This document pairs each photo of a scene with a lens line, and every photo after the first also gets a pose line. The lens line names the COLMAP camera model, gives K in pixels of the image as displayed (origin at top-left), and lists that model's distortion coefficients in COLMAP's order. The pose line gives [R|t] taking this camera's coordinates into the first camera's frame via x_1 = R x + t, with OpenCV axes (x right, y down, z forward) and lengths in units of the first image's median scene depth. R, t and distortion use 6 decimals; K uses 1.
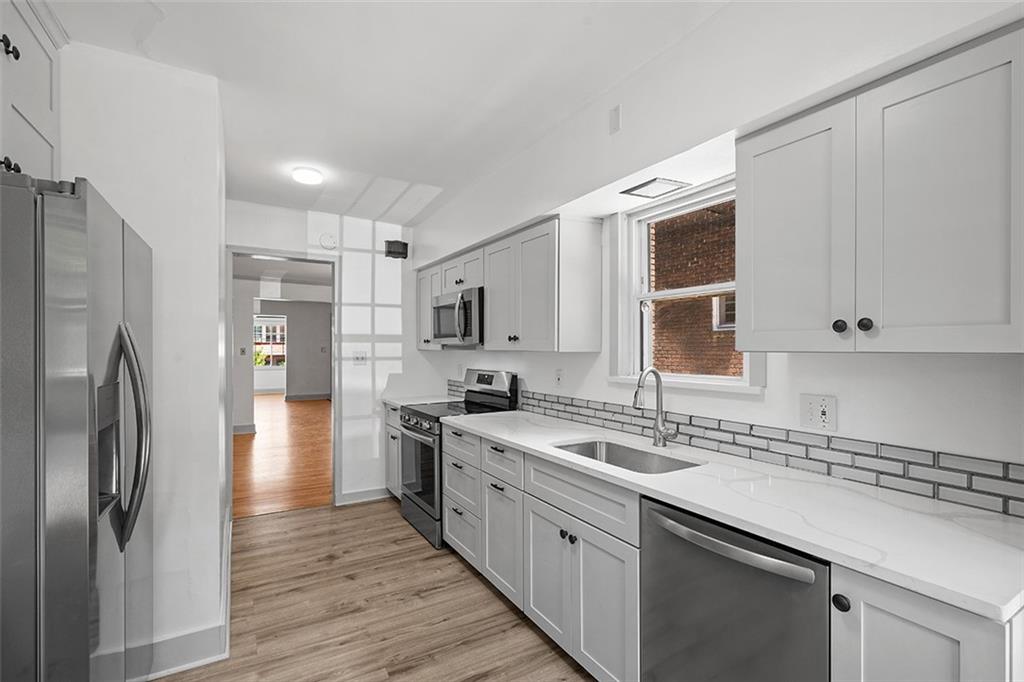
lens RADIAL K [[459.5, 0, 516.1], [0, 459.5, 346.0], [0, 0, 1]] dist [0.003601, 0.000567]
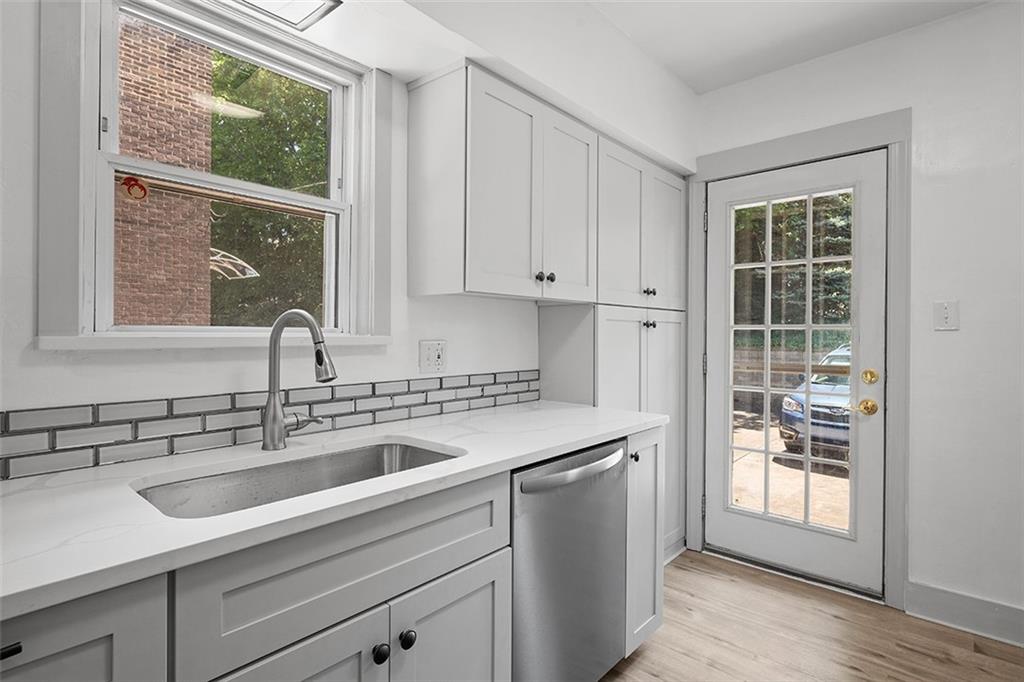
lens RADIAL K [[509.9, 0, 512.7], [0, 509.9, 340.1], [0, 0, 1]] dist [0.005026, -0.000251]
pose [[-0.290720, -0.005274, 0.956794, -0.386952], [0.002240, 0.999978, 0.006192, 0.076918], [-0.956806, 0.003943, -0.290702, 0.912976]]
